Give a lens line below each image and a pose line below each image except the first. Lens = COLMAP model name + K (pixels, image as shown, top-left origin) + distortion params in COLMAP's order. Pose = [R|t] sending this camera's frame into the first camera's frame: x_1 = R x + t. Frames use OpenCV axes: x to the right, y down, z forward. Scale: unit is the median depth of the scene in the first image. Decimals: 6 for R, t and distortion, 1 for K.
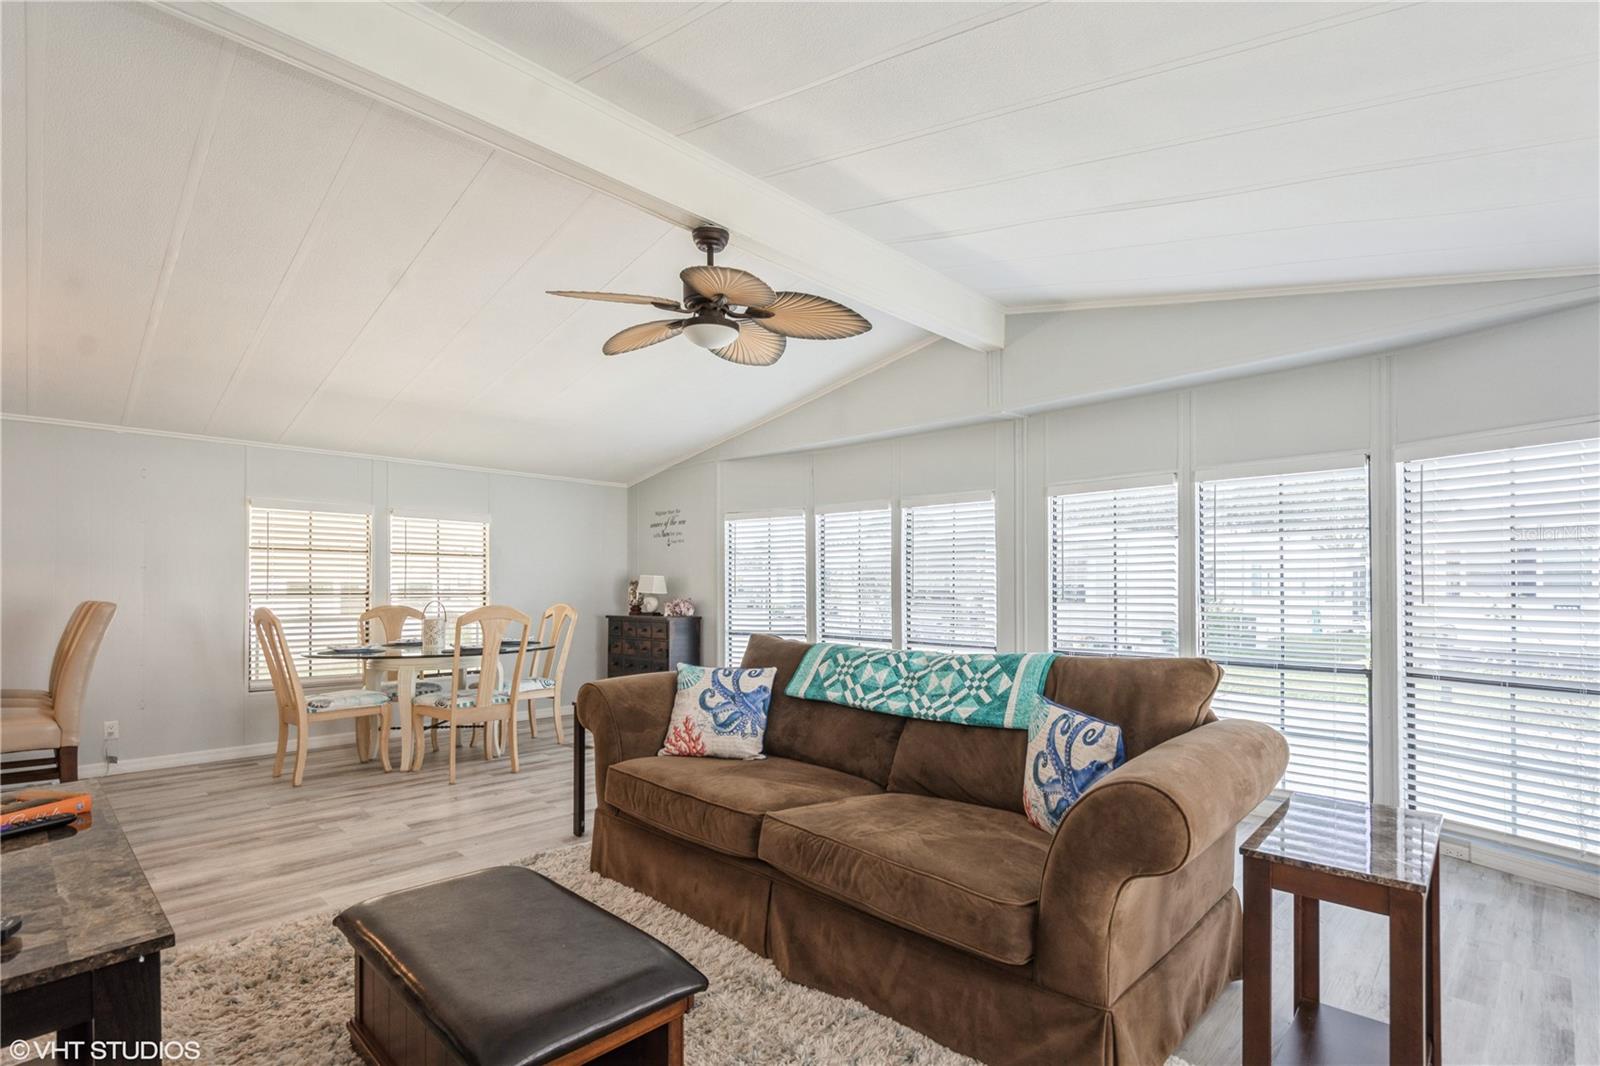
lens RADIAL K [[741.1, 0, 810.1], [0, 741.1, 578.5], [0, 0, 1]] dist [0.000947, -0.000057]
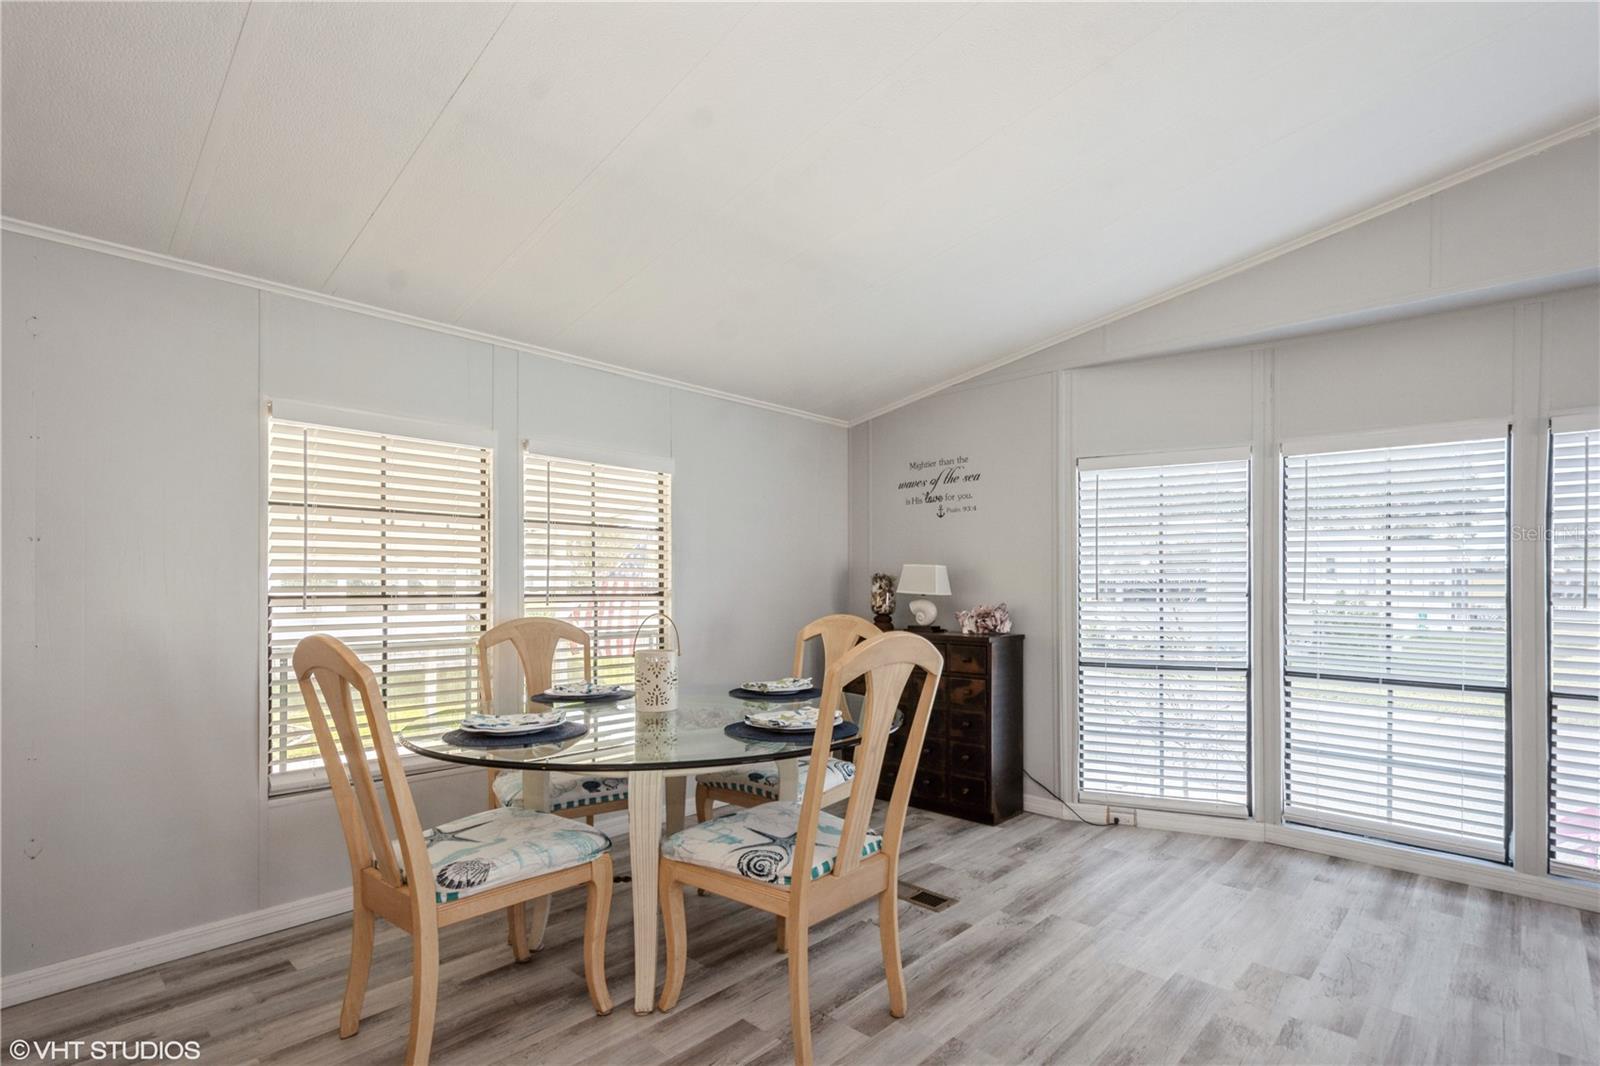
lens RADIAL K [[767.4, 0, 816.8], [0, 767.4, 577.7], [0, 0, 1]] dist [0.001429, 0.000152]
pose [[0.999952, 0.002352, 0.009551, -0.359682], [-0.002382, 0.999992, 0.003136, 0.004953], [-0.009544, -0.003159, 0.999949, 0.441892]]
